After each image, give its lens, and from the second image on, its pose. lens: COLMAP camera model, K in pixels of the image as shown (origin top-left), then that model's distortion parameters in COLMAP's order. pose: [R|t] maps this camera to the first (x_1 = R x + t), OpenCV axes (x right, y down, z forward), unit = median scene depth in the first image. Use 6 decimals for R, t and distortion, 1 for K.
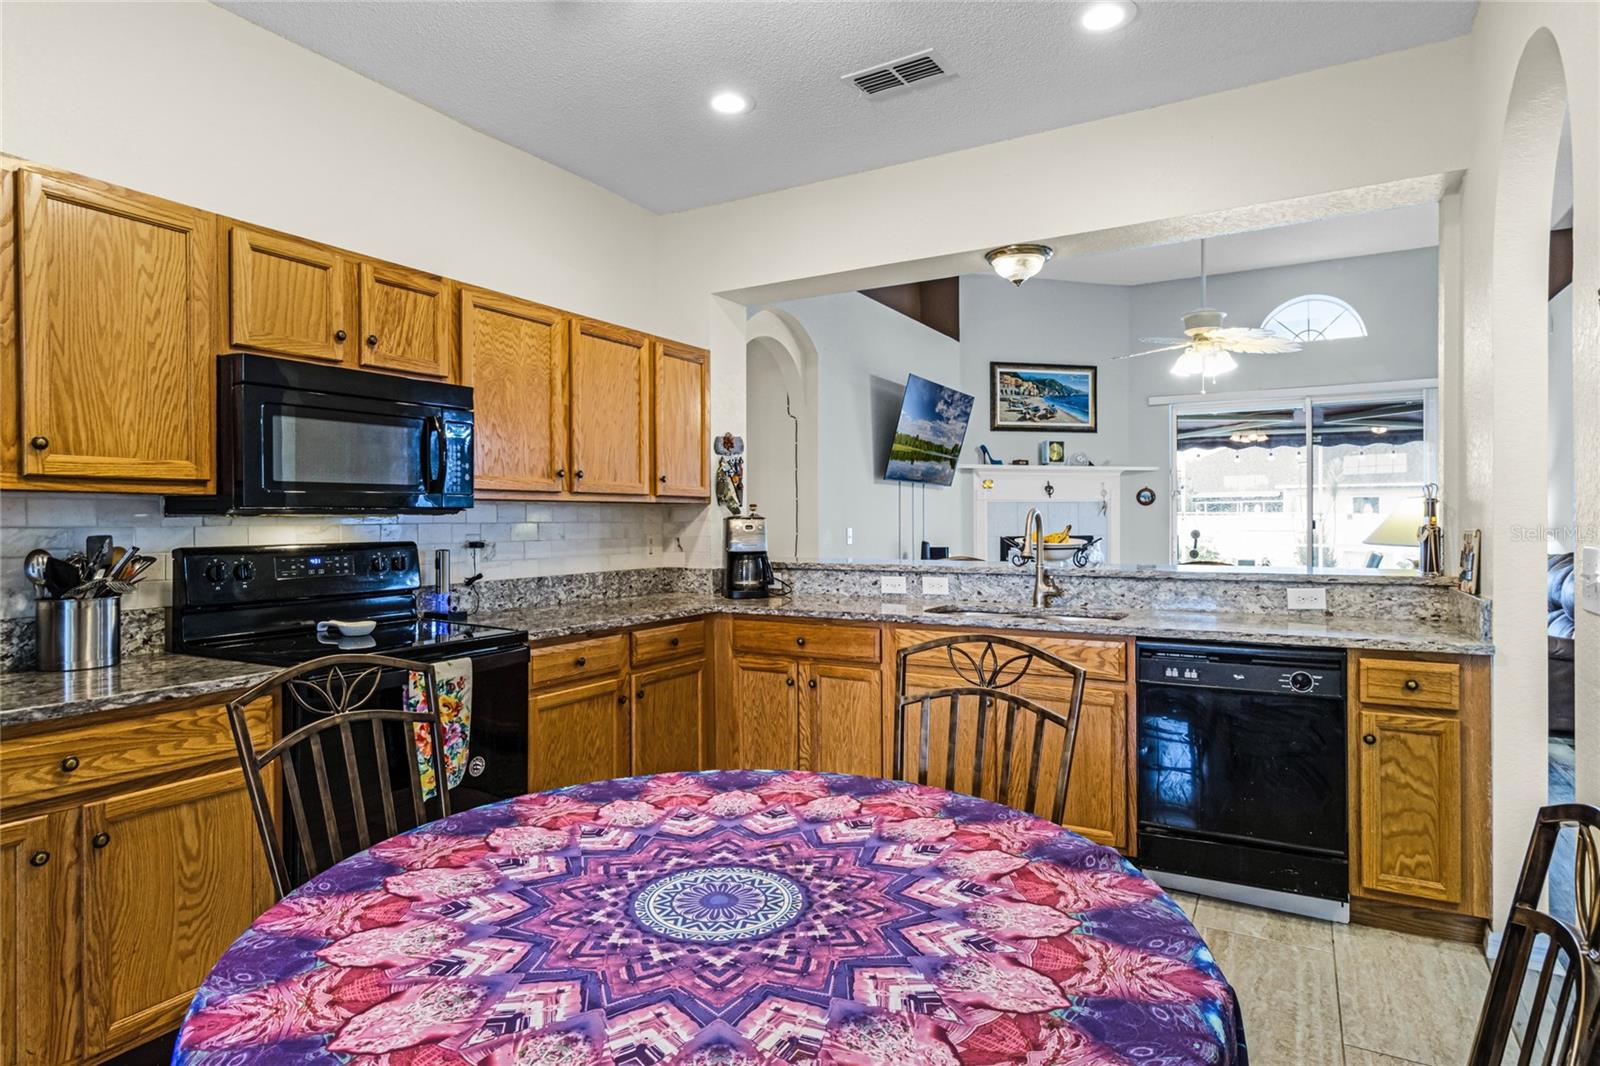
lens RADIAL K [[888.2, 0, 791.9], [0, 888.2, 522.9], [0, 0, 1]] dist [0.002028, 0.000438]
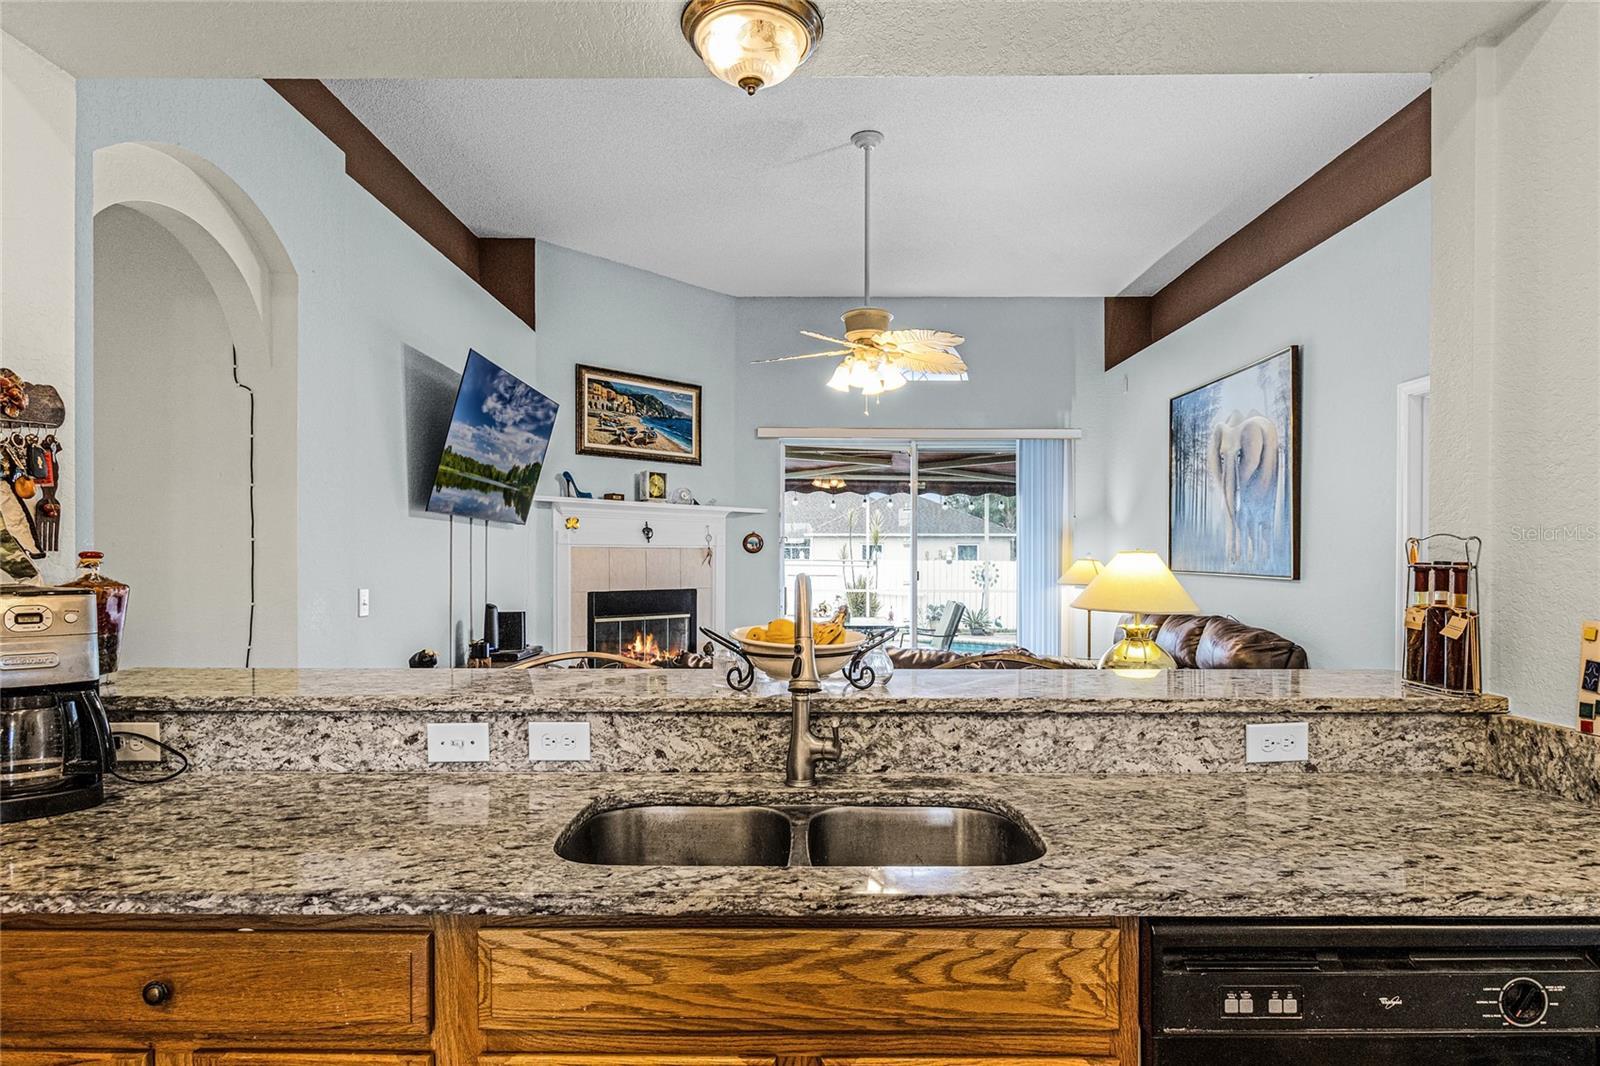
lens RADIAL K [[854.7, 0, 799.1], [0, 854.7, 565.9], [0, 0, 1]] dist [-0.000622, -0.000451]
pose [[0.867260, 0.002755, 0.497849, 0.063770], [-0.003687, 0.999993, 0.000889, -0.022818], [-0.497843, -0.002607, 0.867264, 0.699424]]
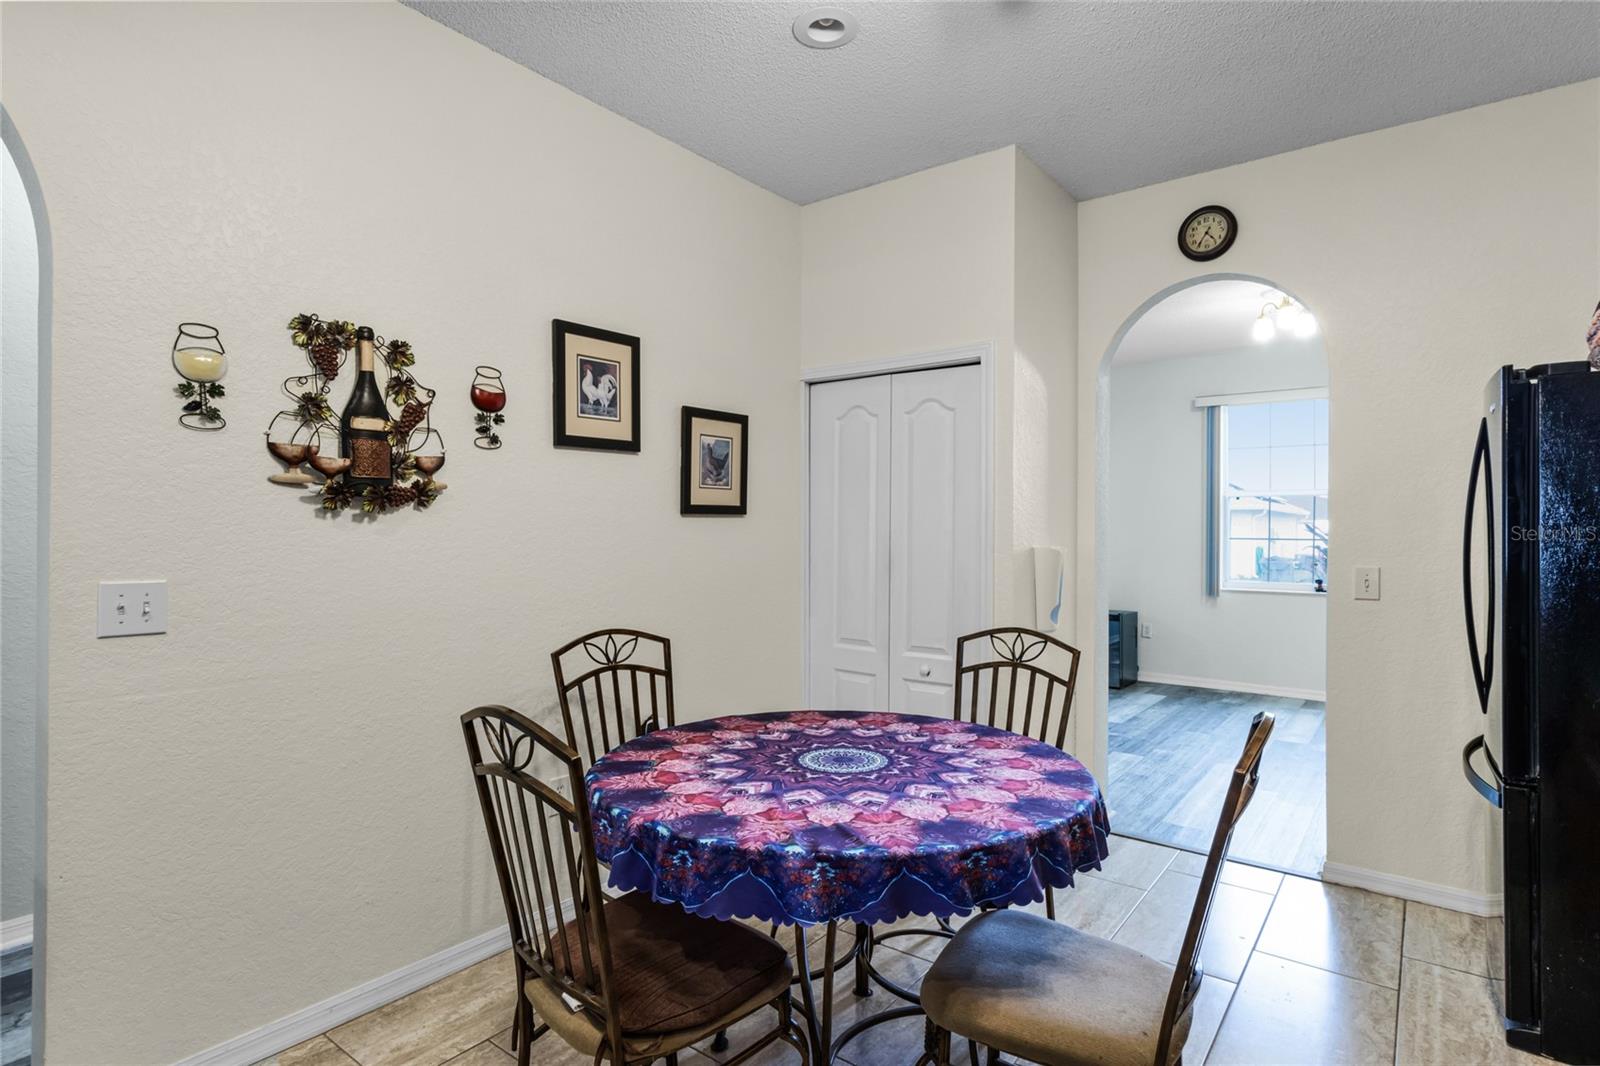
lens RADIAL K [[830.9, 0, 798.6], [0, 830.9, 519.2], [0, 0, 1]] dist [-0.000690, 0.000100]
pose [[-0.991725, 0.002493, 0.128356, -0.080015], [0.001367, 0.999960, -0.008857, -0.024548], [-0.128373, -0.008608, -0.991689, 1.024681]]
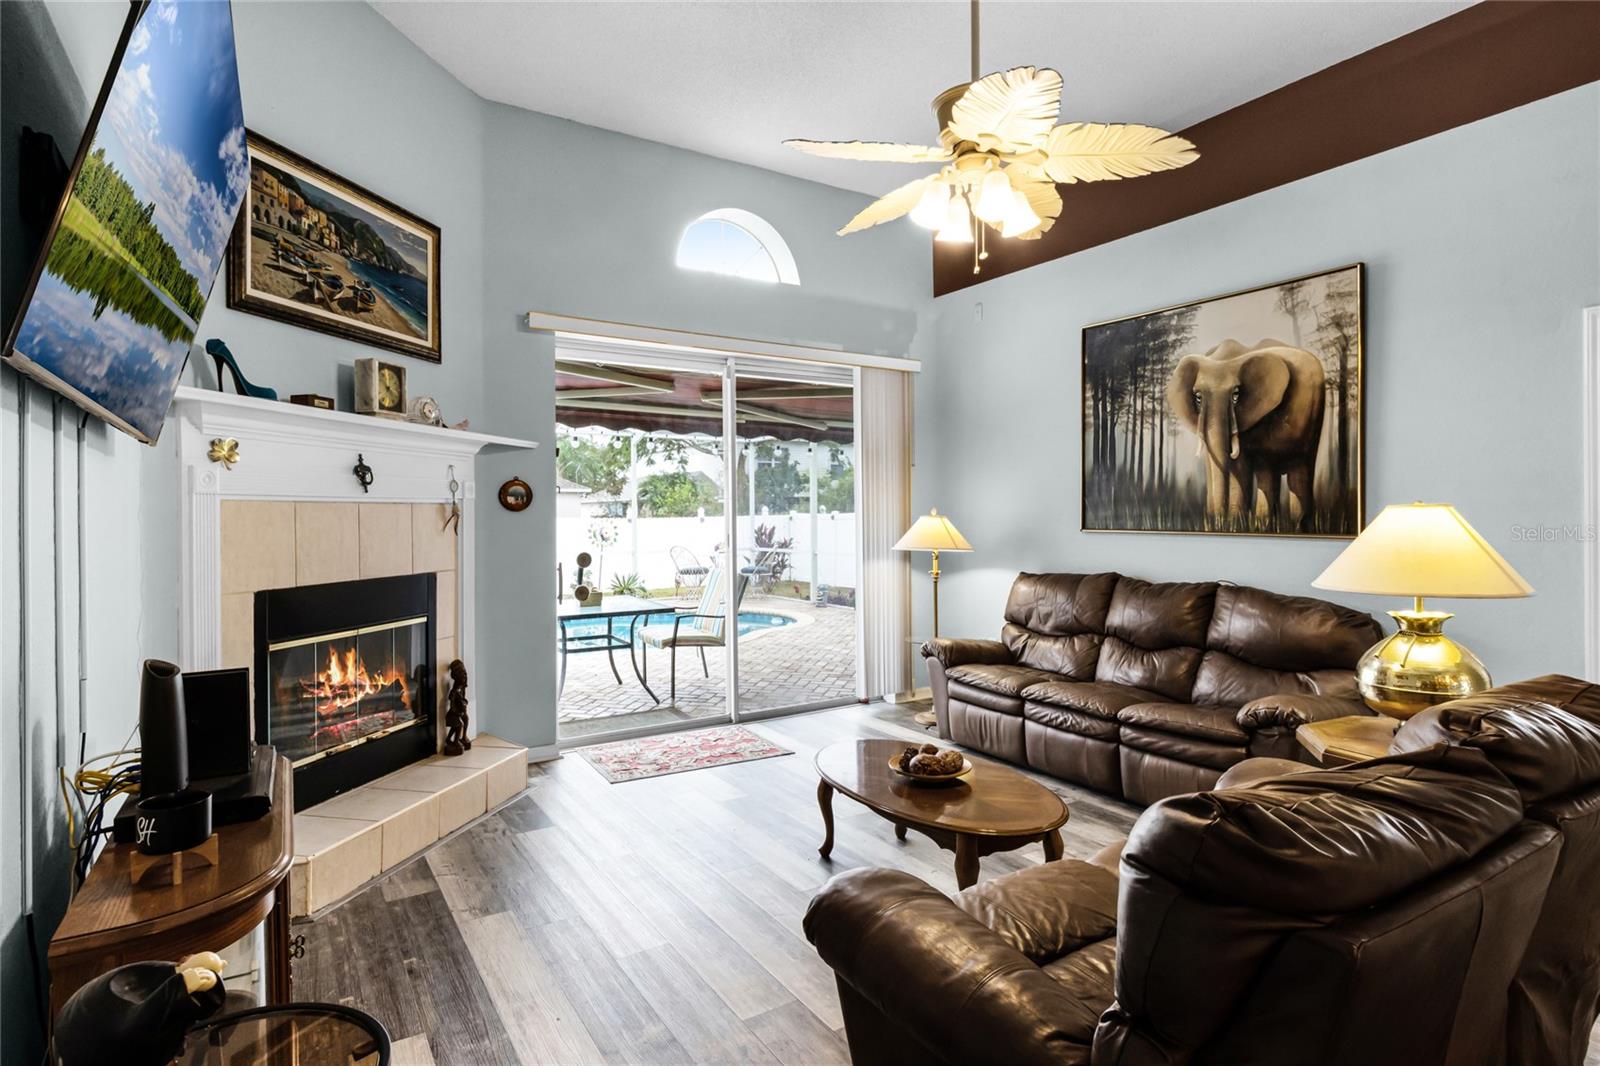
lens RADIAL K [[830.9, 0, 798.6], [0, 830.9, 519.2], [0, 0, 1]] dist [-0.000690, 0.000100]
pose [[0.465439, -0.002920, 0.885075, 0.075286], [0.009027, 0.999958, -0.001448, -0.034642], [-0.885034, 0.008663, 0.465445, 1.660450]]
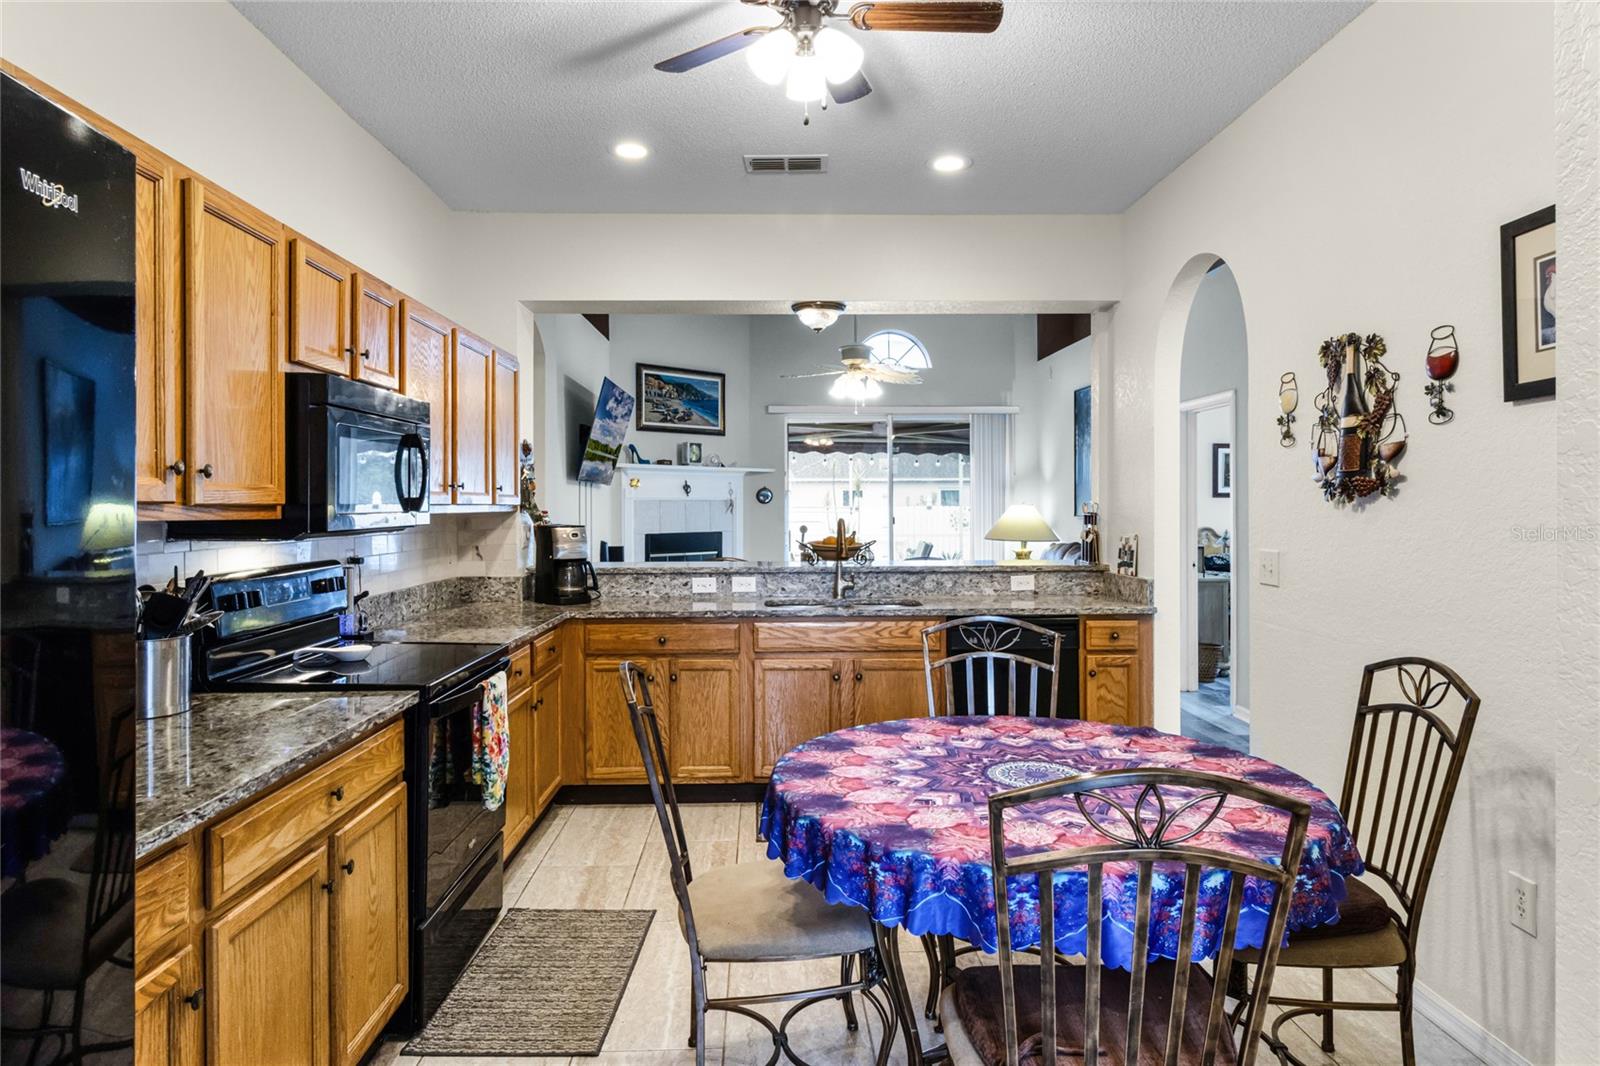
lens RADIAL K [[974.3, 0, 798.2], [0, 974.3, 506.0], [0, 0, 1]] dist [0.000963, 0.000468]
pose [[0.851354, 0.001537, 0.524590, -0.540261], [0.001130, 0.999988, -0.004763, -0.030014], [-0.524591, 0.004648, 0.851342, -0.130298]]
